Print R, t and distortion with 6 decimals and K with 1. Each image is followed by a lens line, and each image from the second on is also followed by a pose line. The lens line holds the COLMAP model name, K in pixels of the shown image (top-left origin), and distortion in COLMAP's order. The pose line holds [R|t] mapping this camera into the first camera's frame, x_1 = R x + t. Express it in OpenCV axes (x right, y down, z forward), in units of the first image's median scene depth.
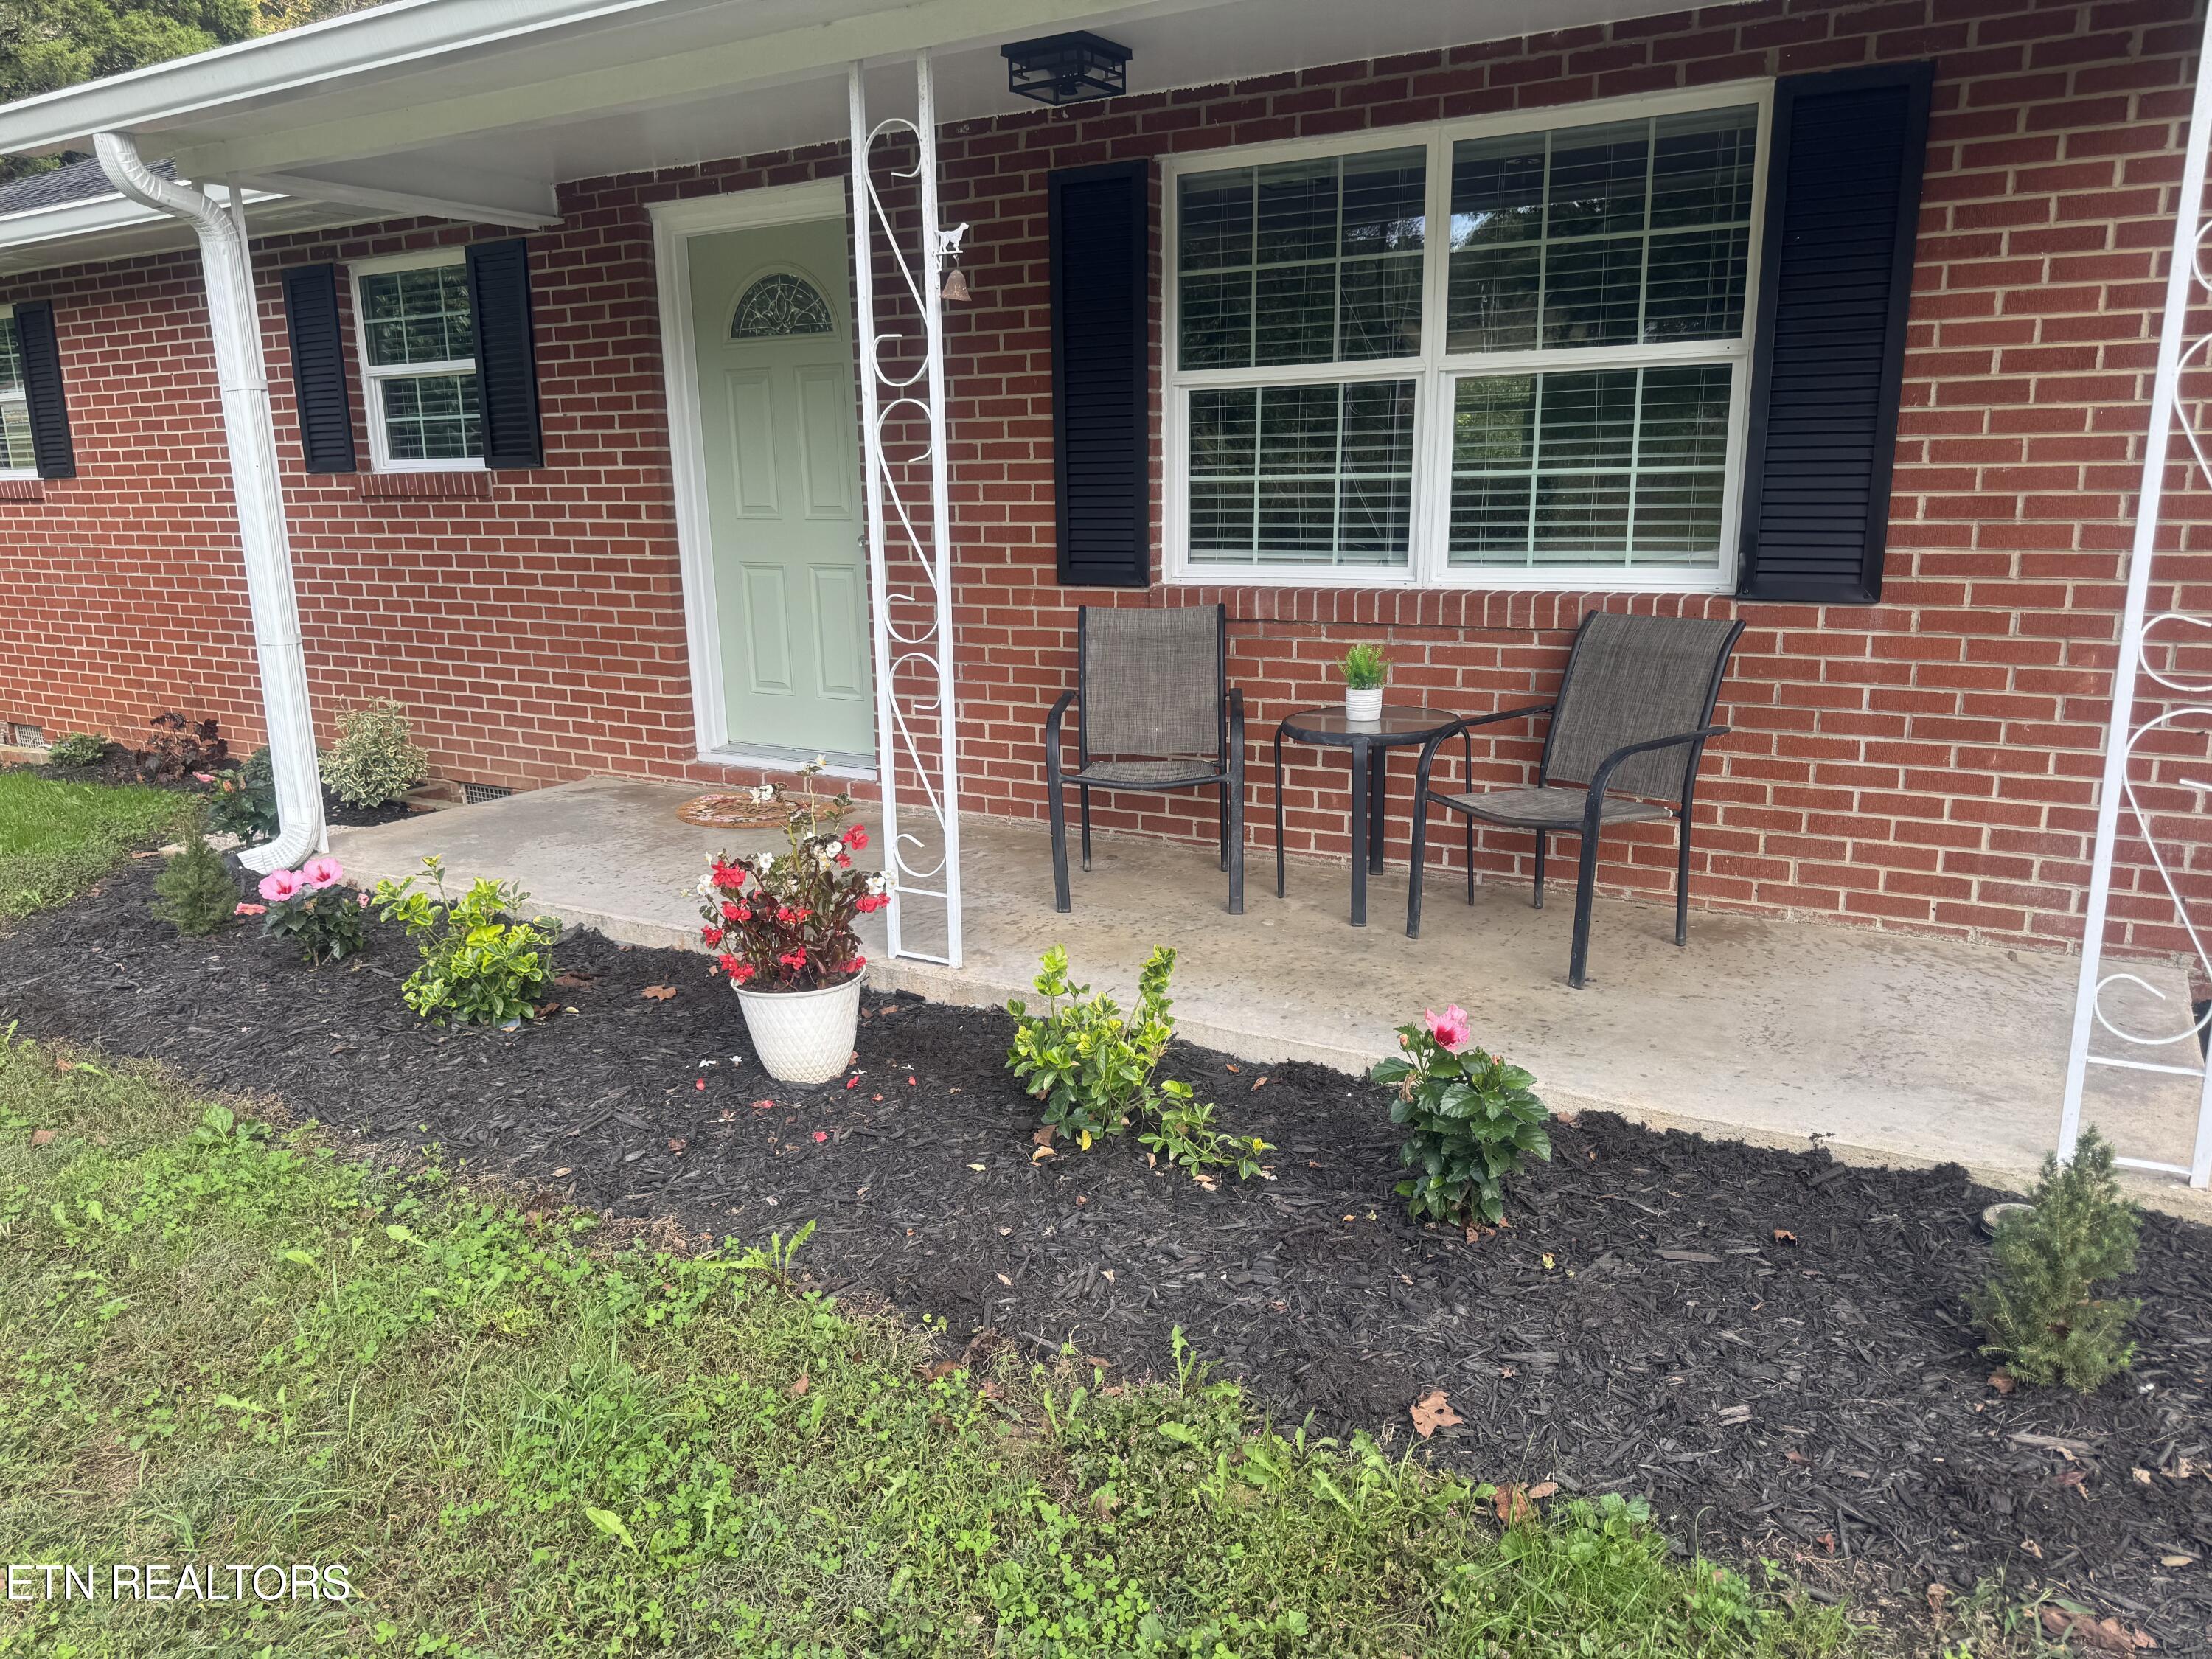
lens RADIAL K [[1530.5, 0, 1138.2], [0, 1530.5, 839.1], [0, 0, 1]] dist [0.079671, -0.154108]
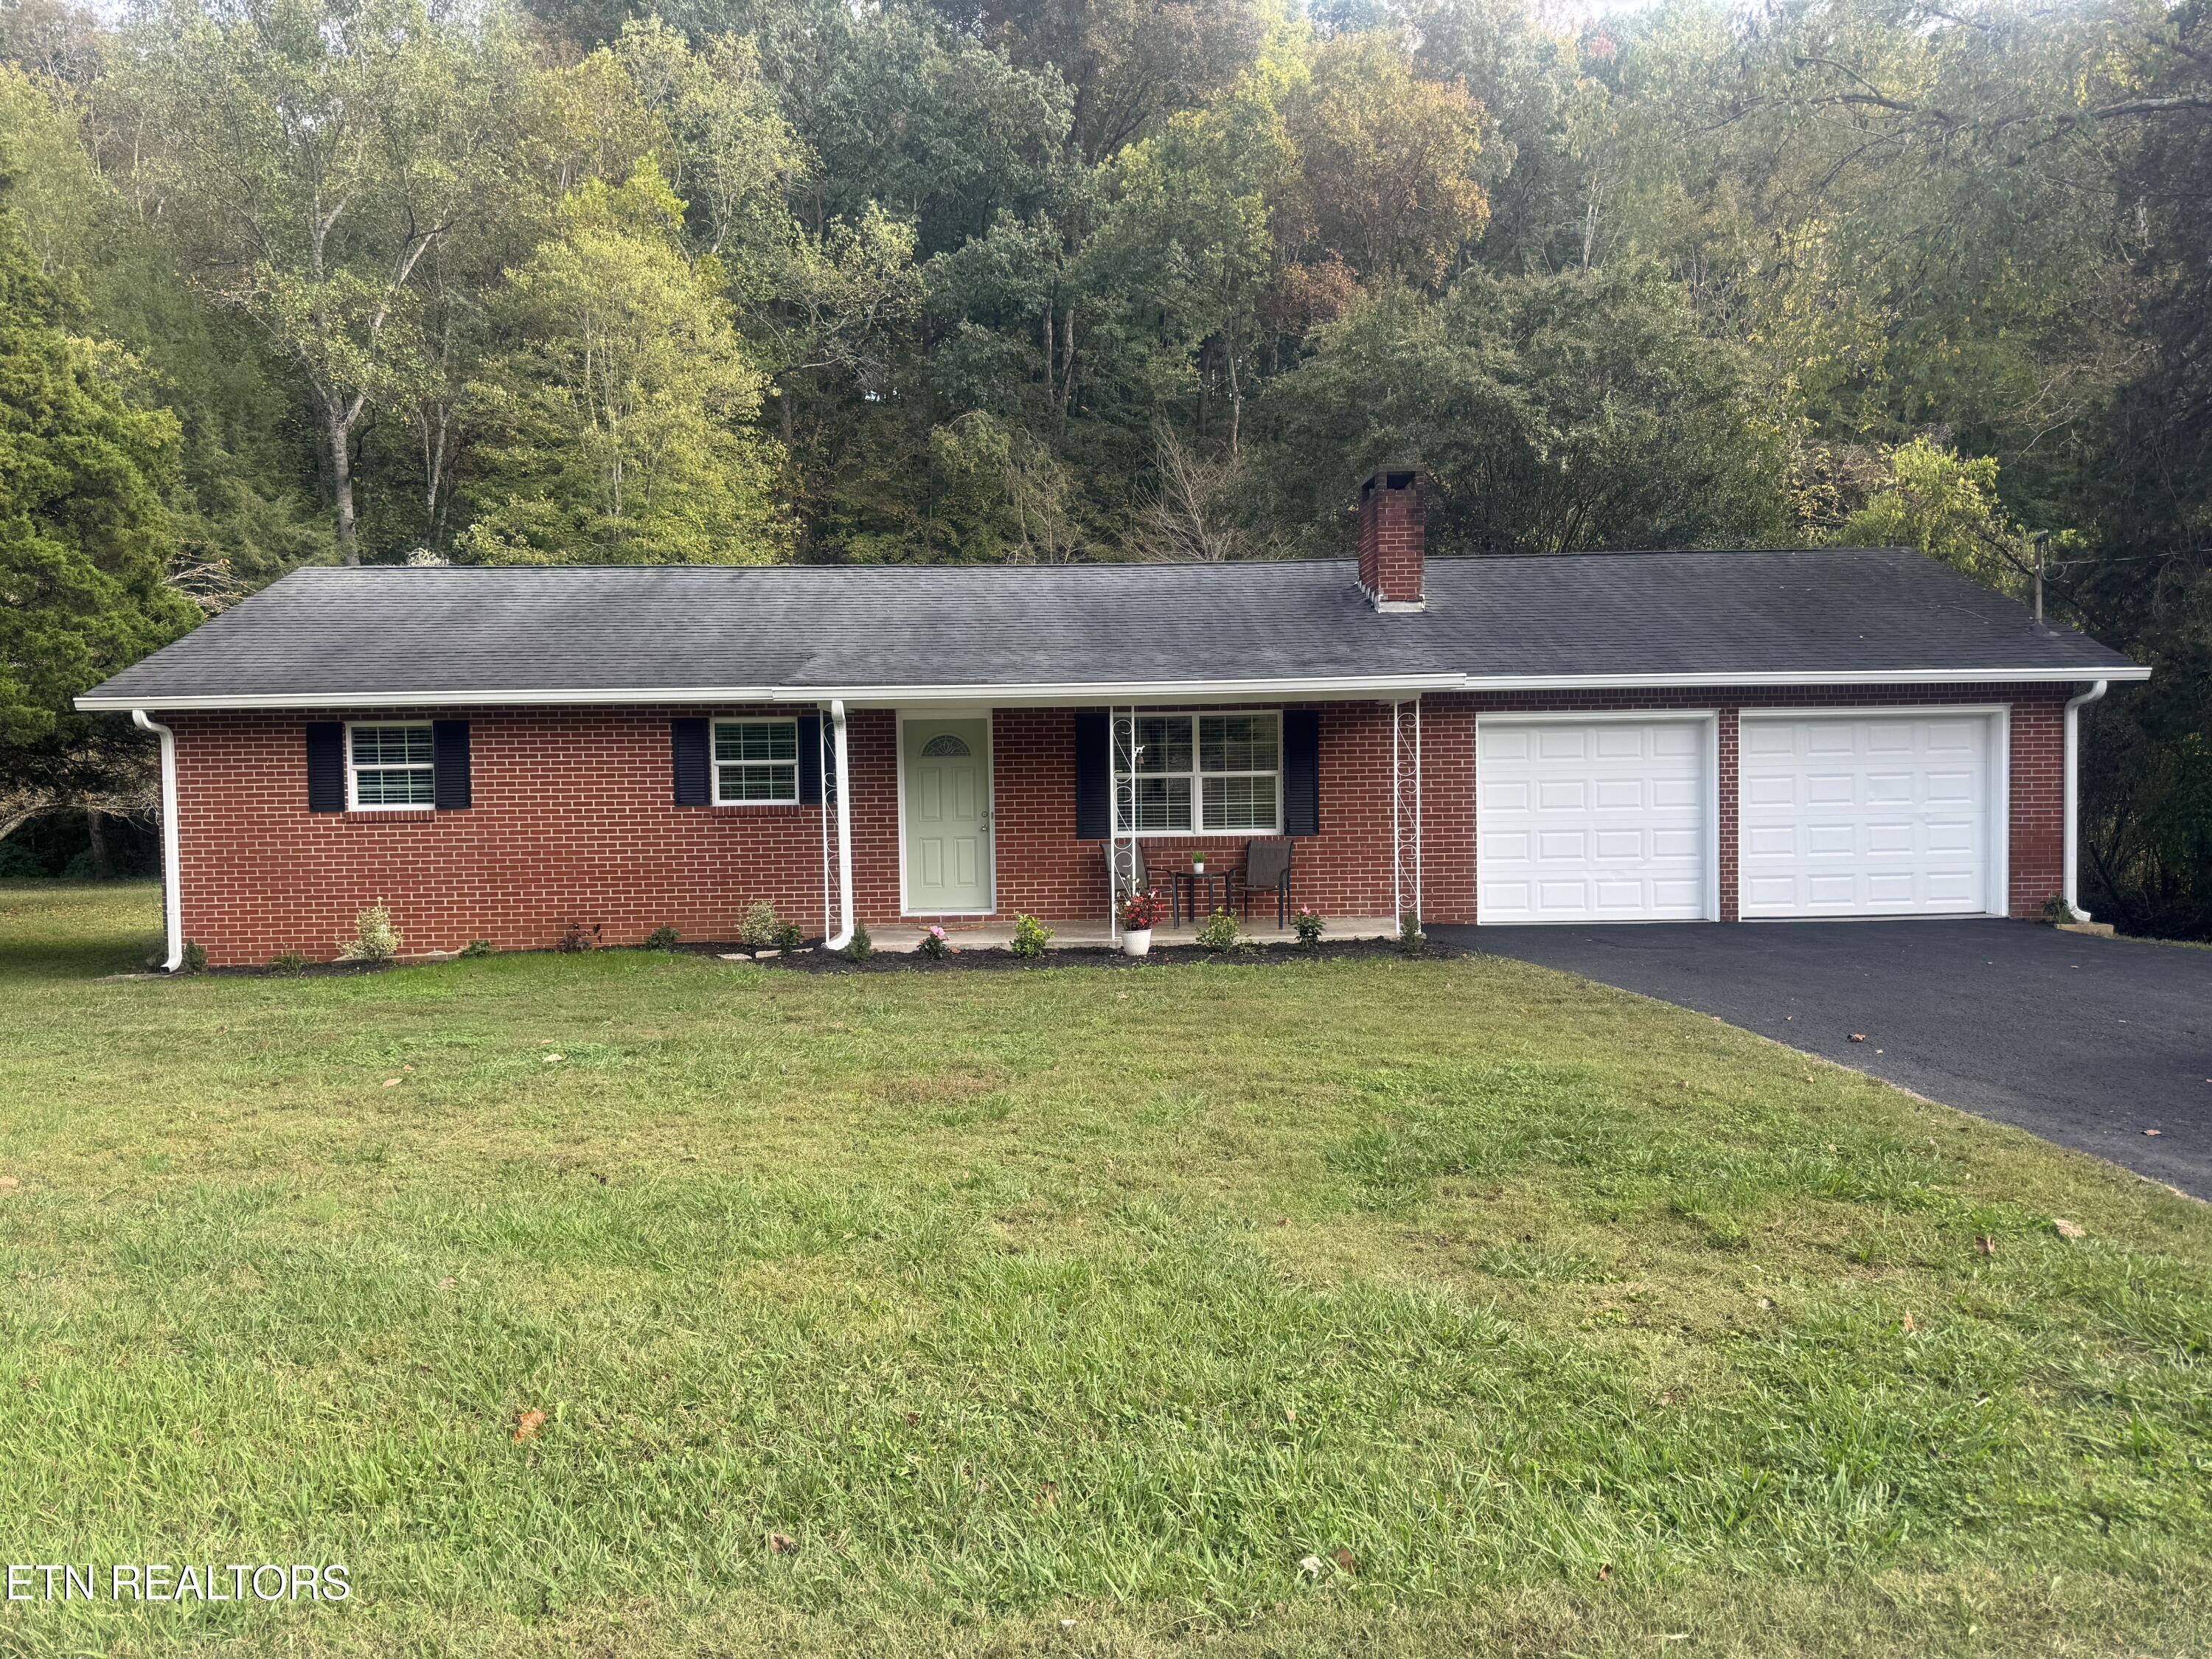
lens RADIAL K [[1577.1, 0, 1116.3], [0, 1577.1, 831.8], [0, 0, 1]] dist [0.047302, -0.080682]
pose [[0.855044, -0.016919, 0.518280, -1.860748], [0.123890, 0.977189, -0.172490, 0.425306], [-0.503539, 0.211697, 0.837636, -1.919078]]
